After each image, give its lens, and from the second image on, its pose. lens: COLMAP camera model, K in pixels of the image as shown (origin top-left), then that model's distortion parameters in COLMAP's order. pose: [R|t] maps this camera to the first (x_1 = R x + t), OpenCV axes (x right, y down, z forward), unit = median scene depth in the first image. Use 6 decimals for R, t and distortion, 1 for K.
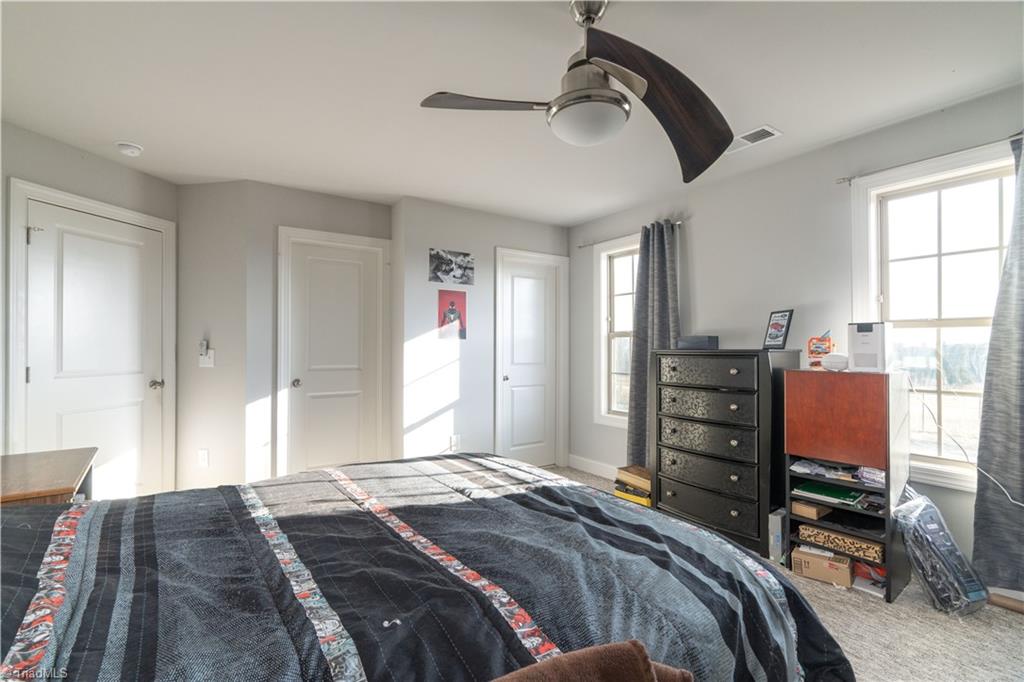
lens RADIAL K [[473.6, 0, 512.5], [0, 473.6, 342.8], [0, 0, 1]] dist [-0.010154, 0.003442]
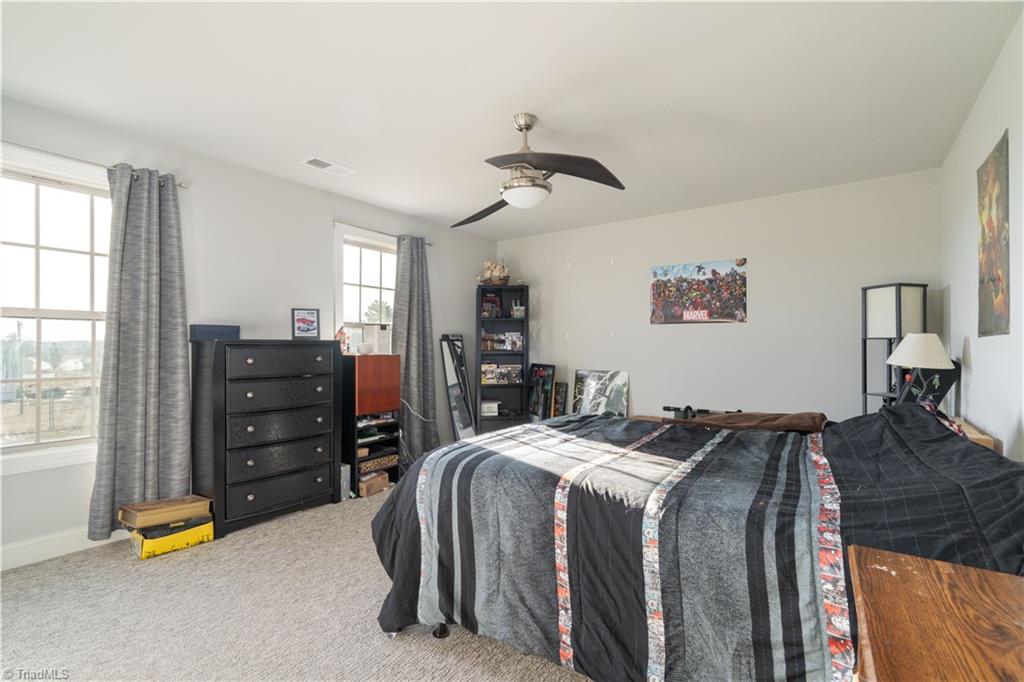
lens RADIAL K [[473.6, 0, 512.2], [0, 473.6, 342.7], [0, 0, 1]] dist [-0.010154, 0.003442]
pose [[-0.342321, 0.002225, 0.939581, -0.874240], [-0.012789, 0.999894, -0.007027, 0.025610], [-0.939496, -0.014422, -0.342256, 1.050058]]
